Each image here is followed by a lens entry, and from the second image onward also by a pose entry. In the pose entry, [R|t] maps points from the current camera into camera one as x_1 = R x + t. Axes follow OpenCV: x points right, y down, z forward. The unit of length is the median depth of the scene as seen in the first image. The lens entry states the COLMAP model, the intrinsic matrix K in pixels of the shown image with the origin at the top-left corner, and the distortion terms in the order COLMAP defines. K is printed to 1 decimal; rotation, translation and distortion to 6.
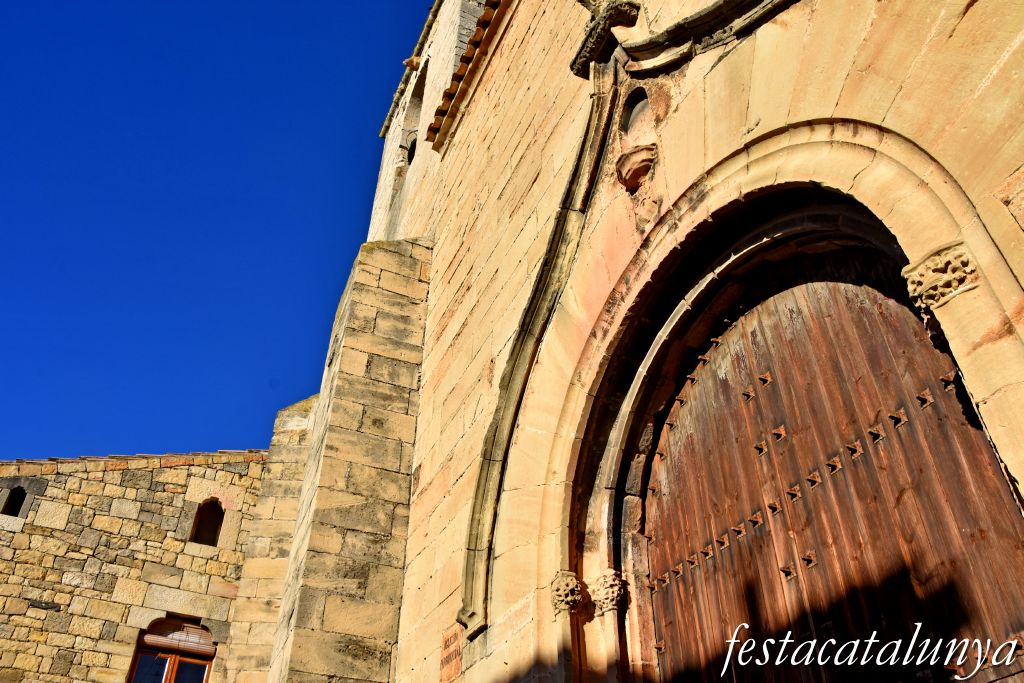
lens RADIAL K [[792.2, 0, 512.0], [0, 792.2, 341.5], [0, 0, 1]] dist [-0.171027, 0.104833]
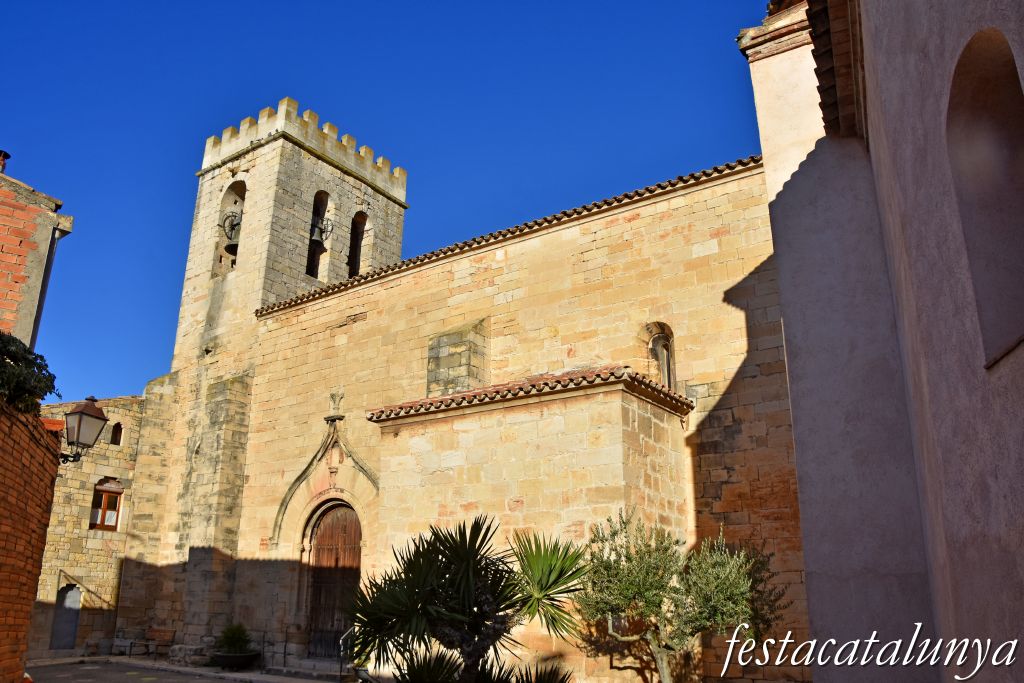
lens RADIAL K [[792.2, 0, 512.0], [0, 792.2, 341.5], [0, 0, 1]] dist [-0.171027, 0.104833]
pose [[0.863344, 0.162707, 0.477665, -0.730650], [-0.329600, 0.898596, 0.289638, -1.498972], [-0.382101, -0.407495, 0.829425, -1.710088]]
